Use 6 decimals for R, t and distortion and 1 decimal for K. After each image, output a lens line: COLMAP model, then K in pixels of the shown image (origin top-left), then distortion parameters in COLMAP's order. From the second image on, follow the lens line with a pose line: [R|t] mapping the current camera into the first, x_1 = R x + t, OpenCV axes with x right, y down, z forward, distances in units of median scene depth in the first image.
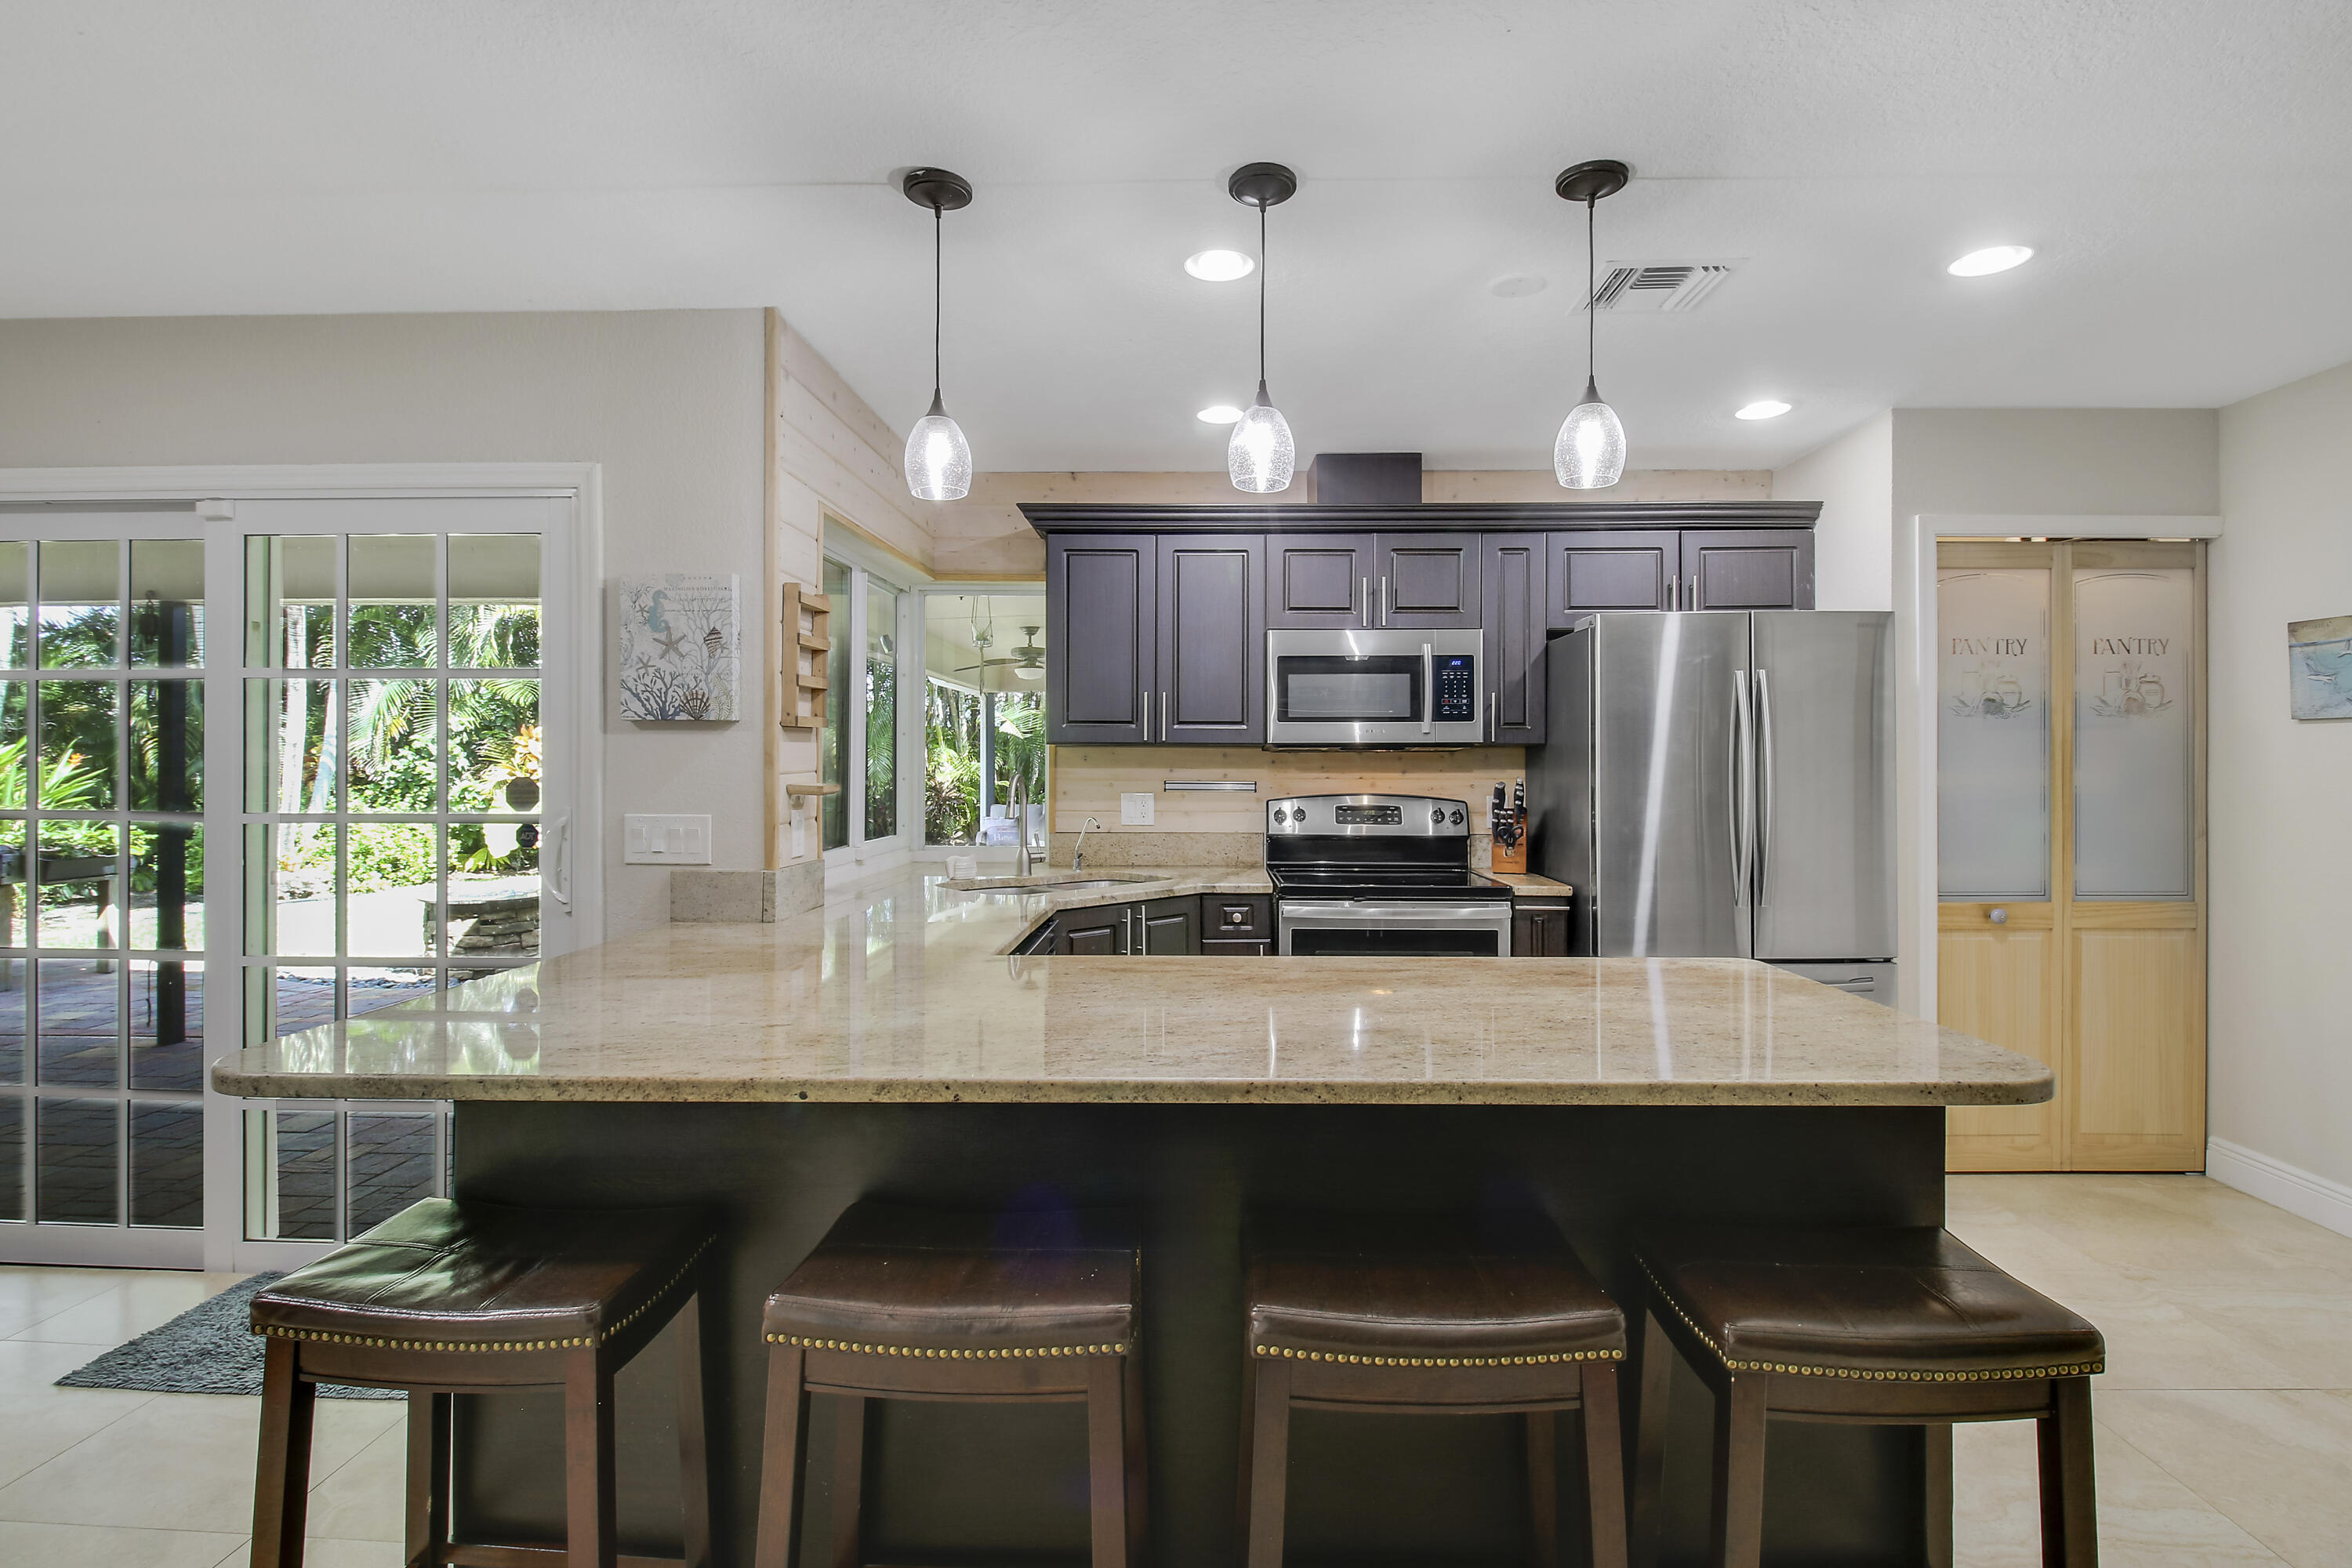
lens RADIAL K [[1145.1, 0, 1167.5], [0, 1145.1, 776.1], [0, 0, 1]] dist [0.000347, -0.009273]
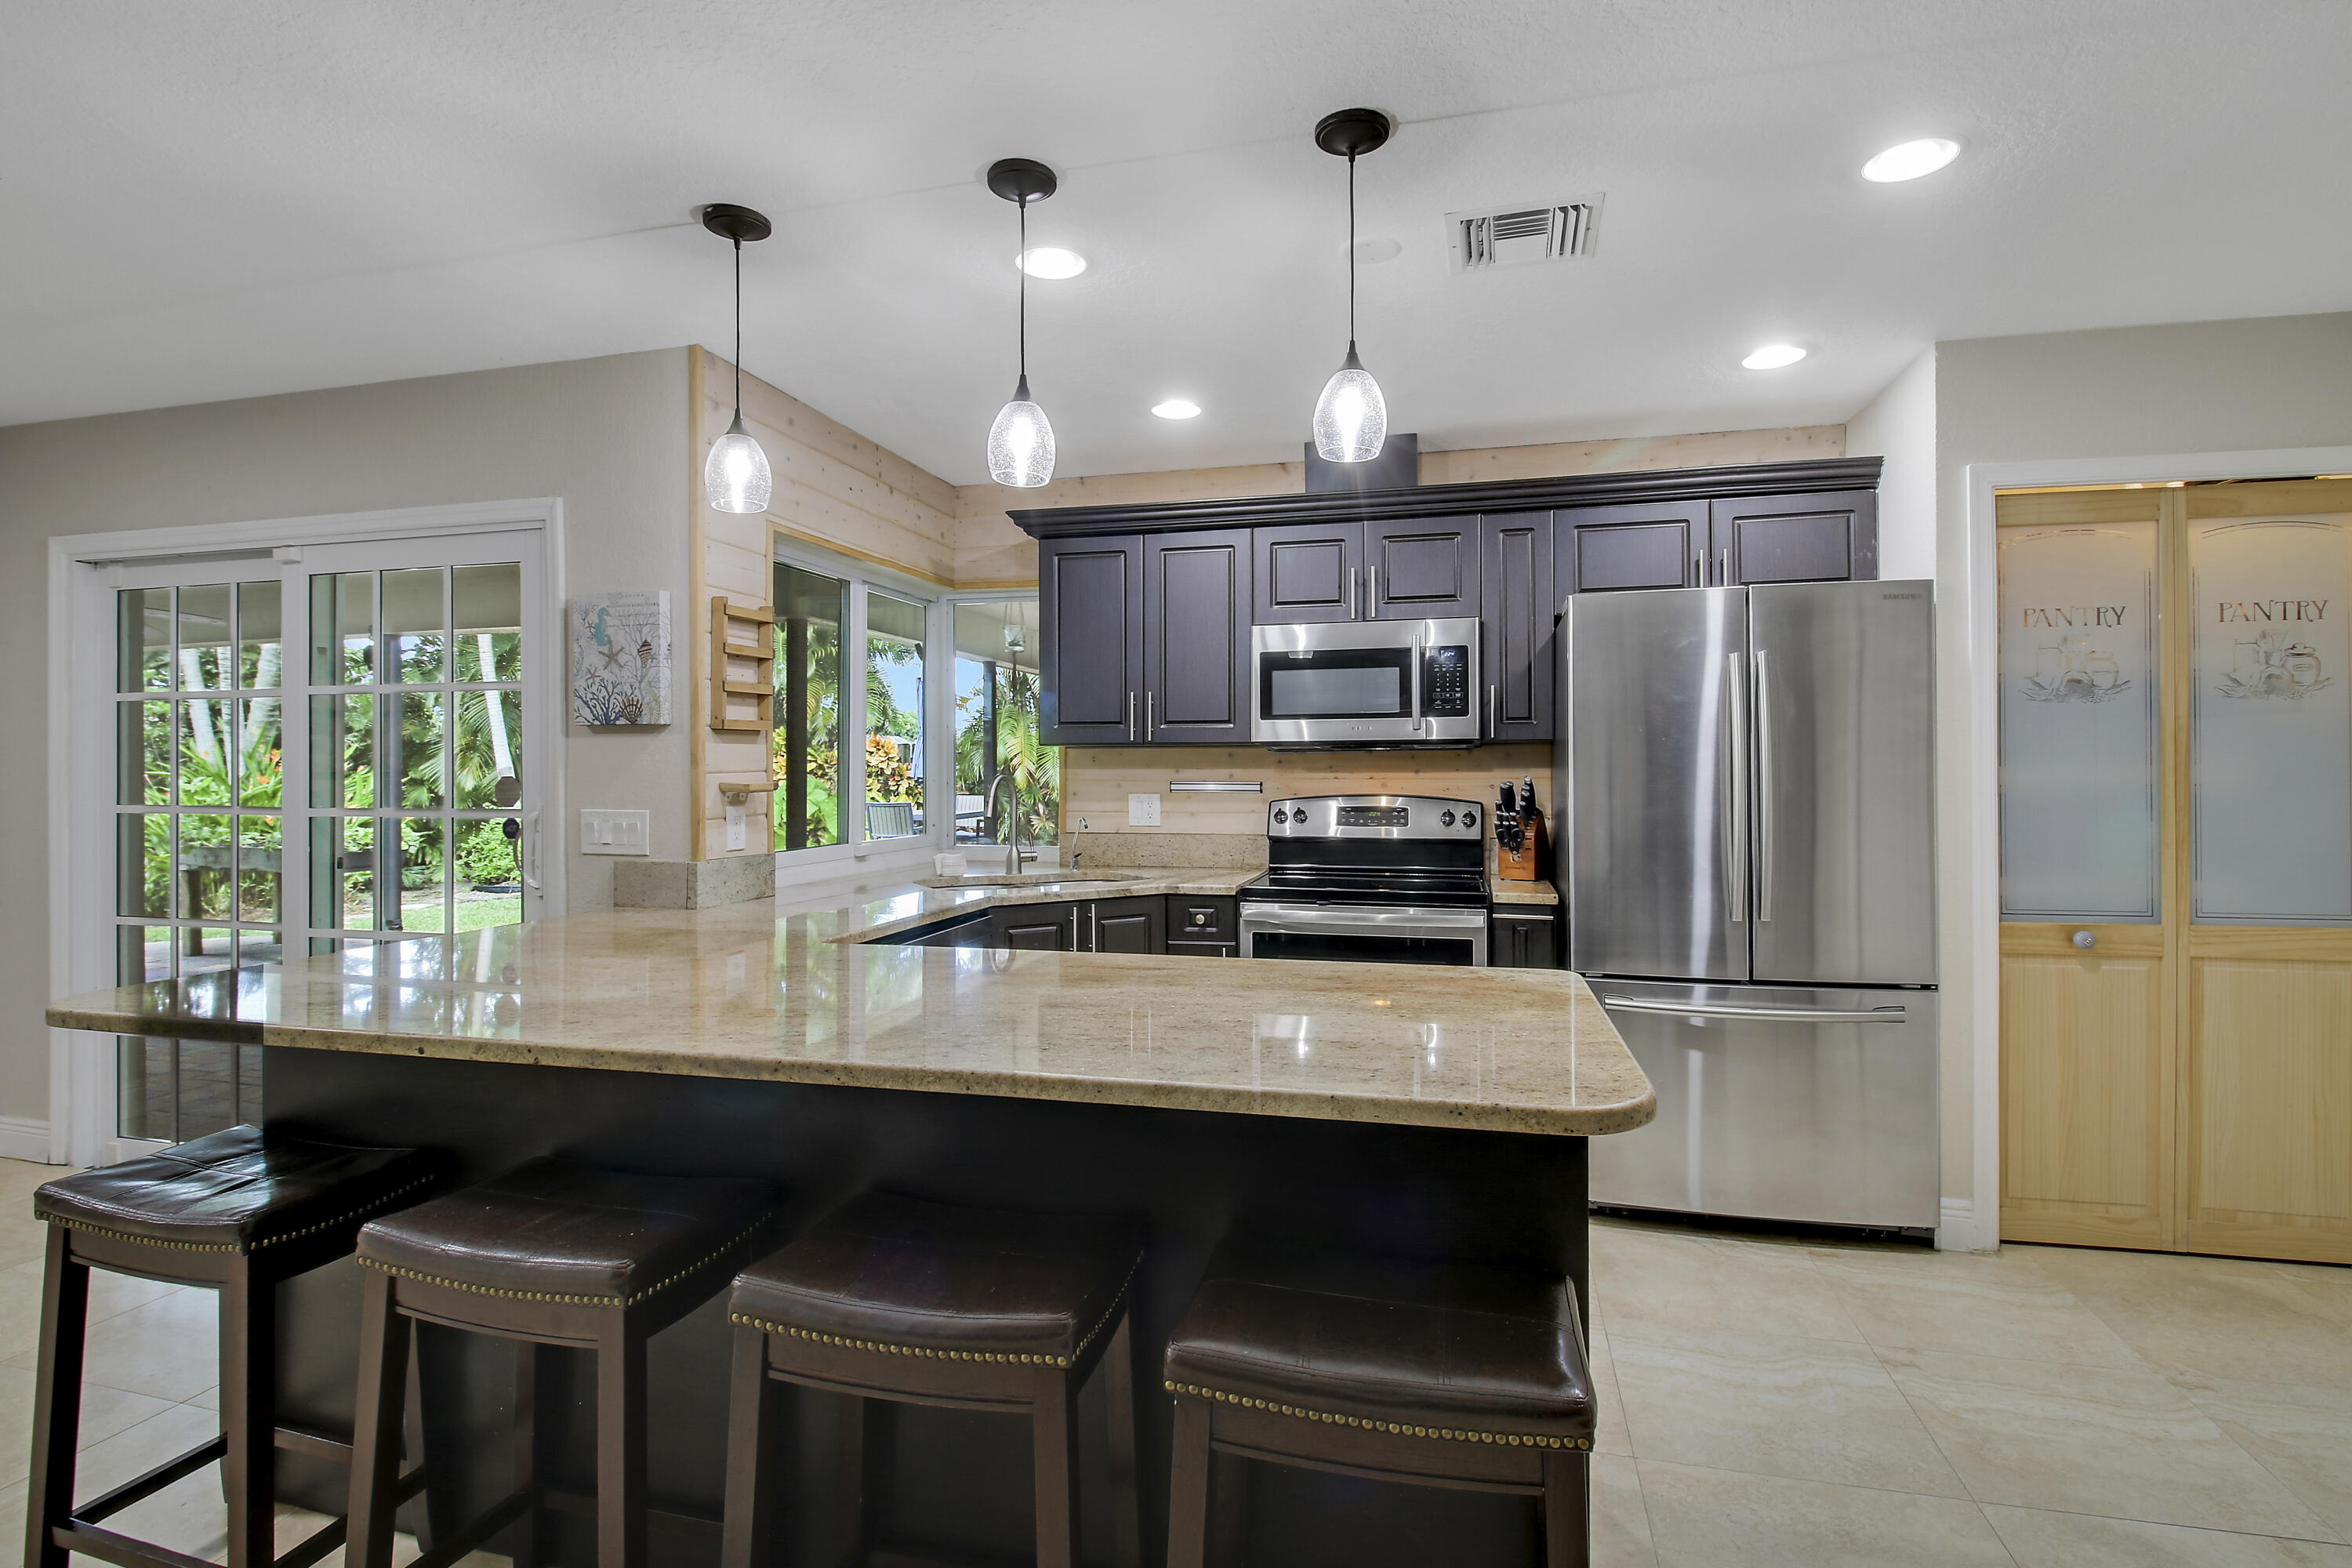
lens RADIAL K [[1158.1, 0, 1176.0], [0, 1158.1, 784.0], [0, 0, 1]] dist [0.000443, -0.010155]
pose [[0.973107, -0.002319, -0.230340, 0.274579], [0.002213, 0.999997, -0.000719, 0.008077], [0.230341, 0.000190, 0.973110, 0.028021]]
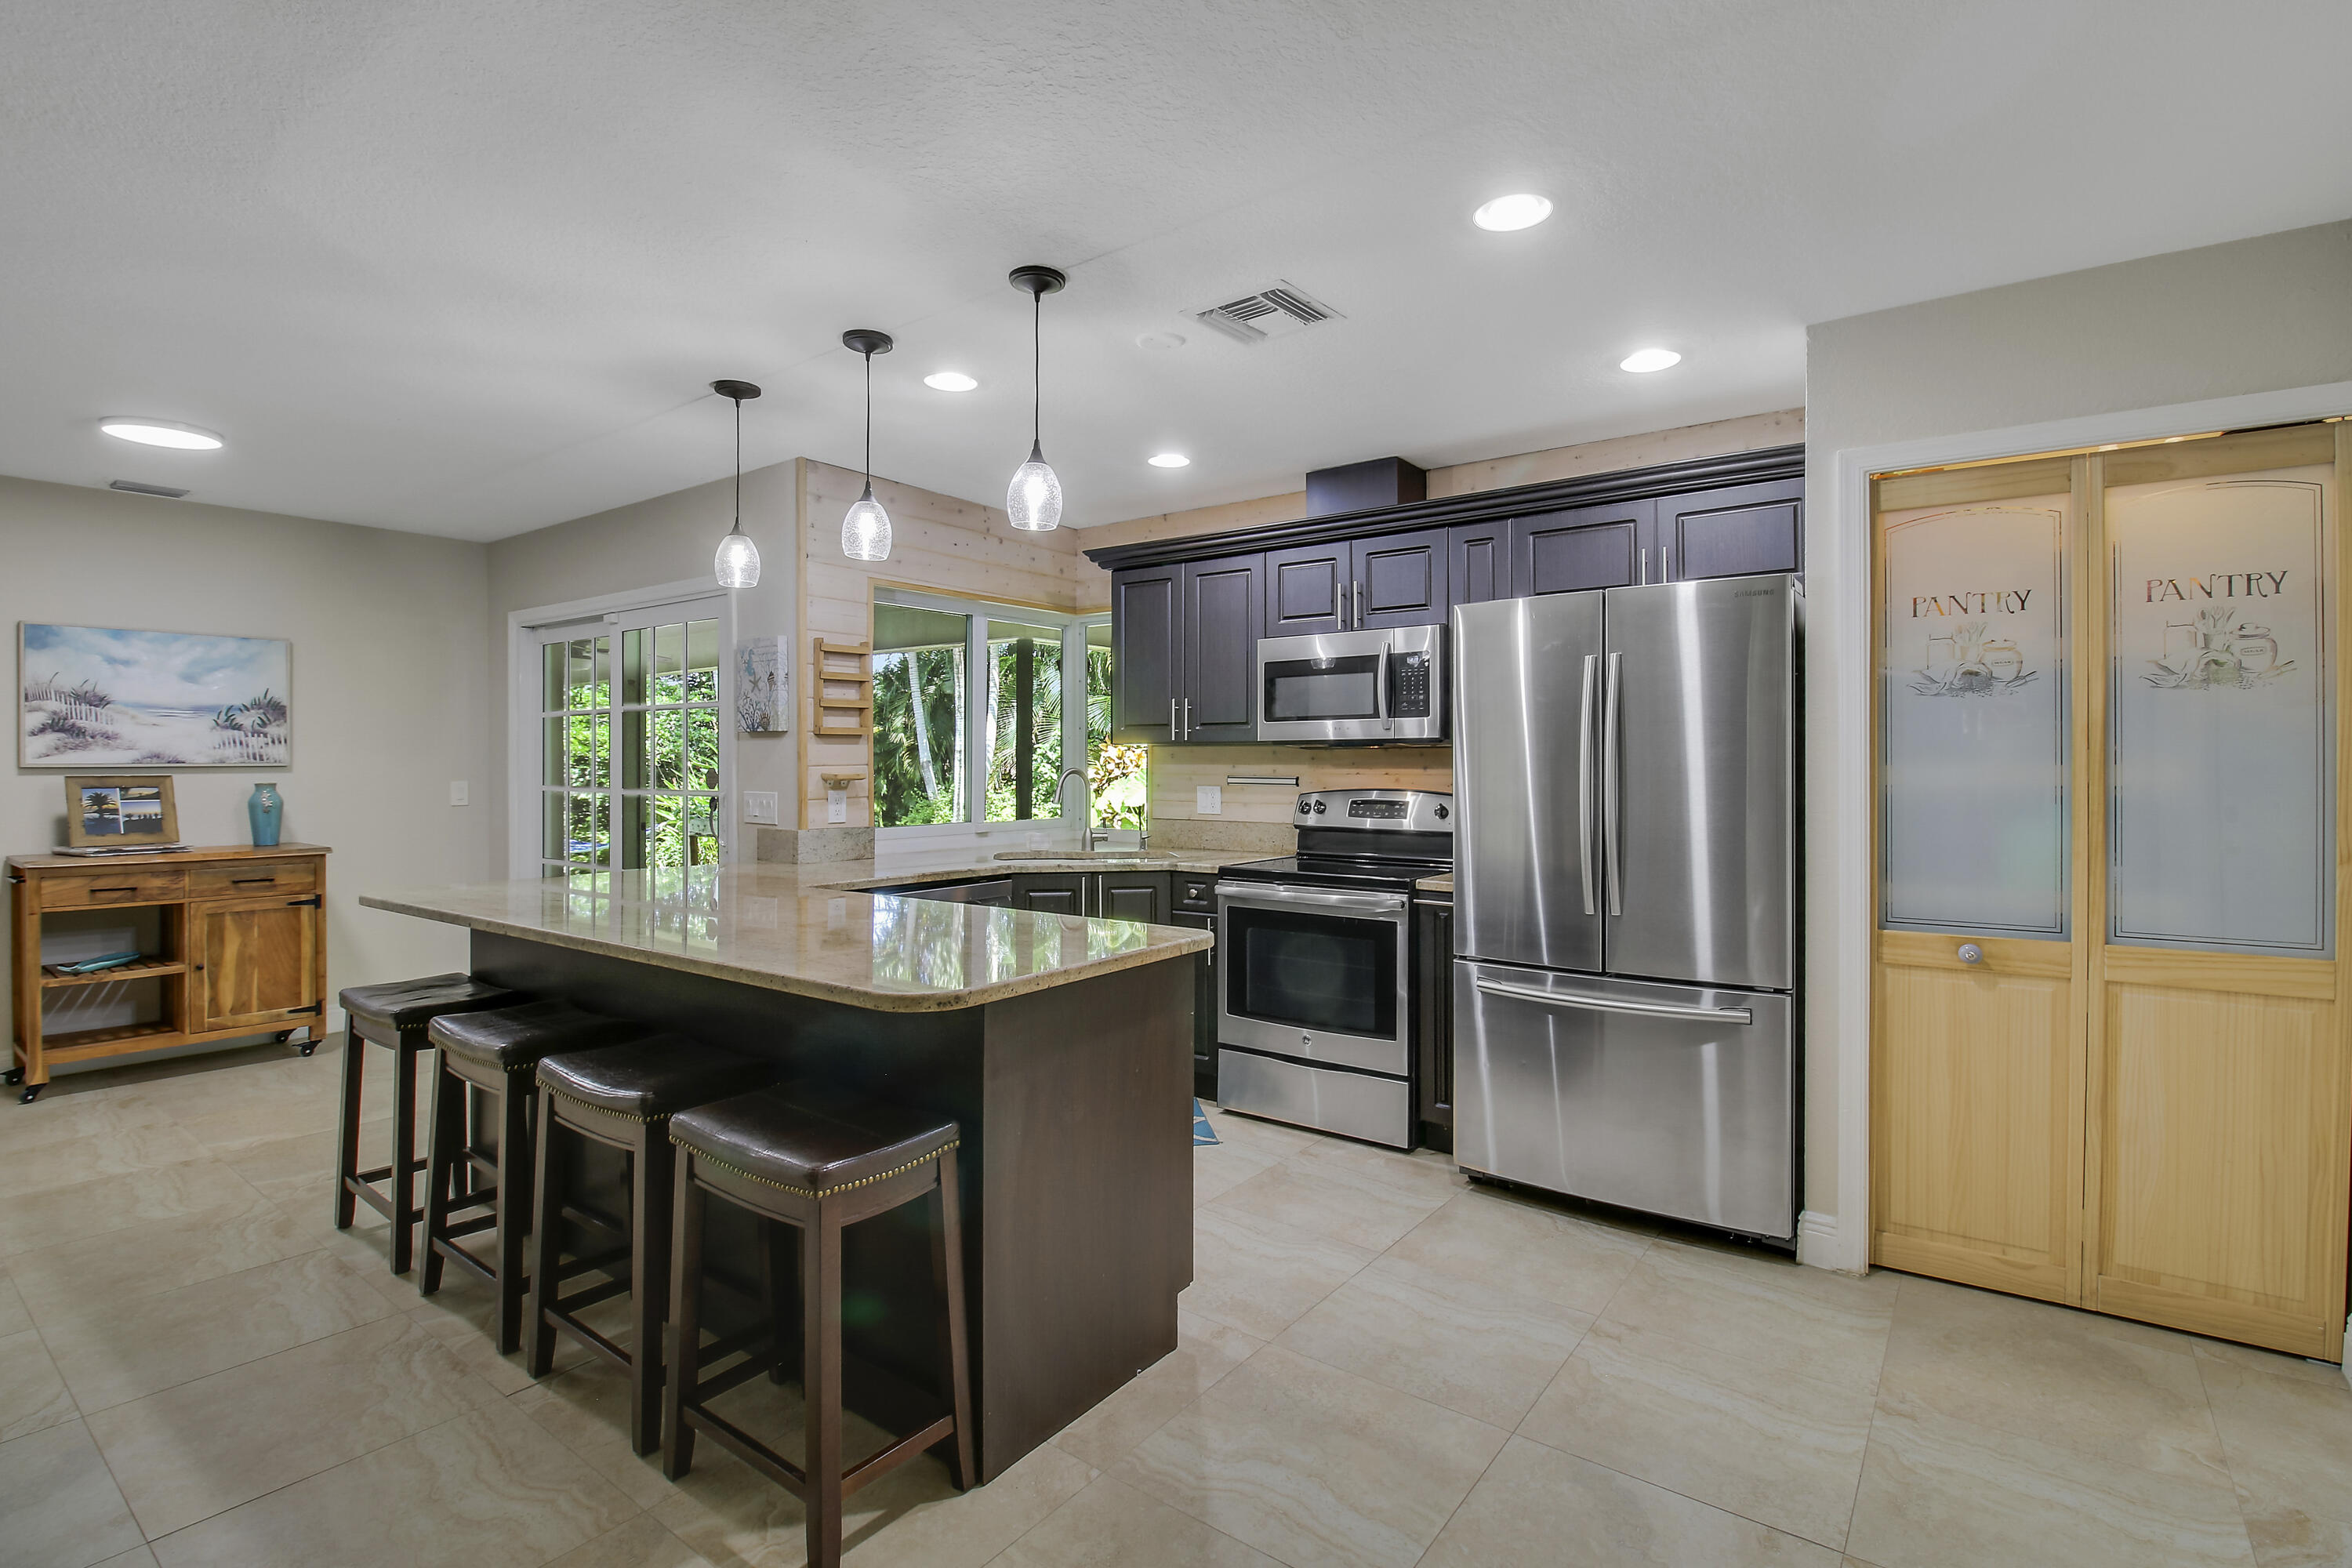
lens RADIAL K [[1158.1, 0, 1176.0], [0, 1158.1, 784.0], [0, 0, 1]] dist [0.000443, -0.010155]
pose [[0.802707, 0.008729, -0.596310, 0.754054], [-0.006748, 0.999962, 0.005554, 0.007578], [0.596335, -0.000434, 0.802735, 0.055649]]
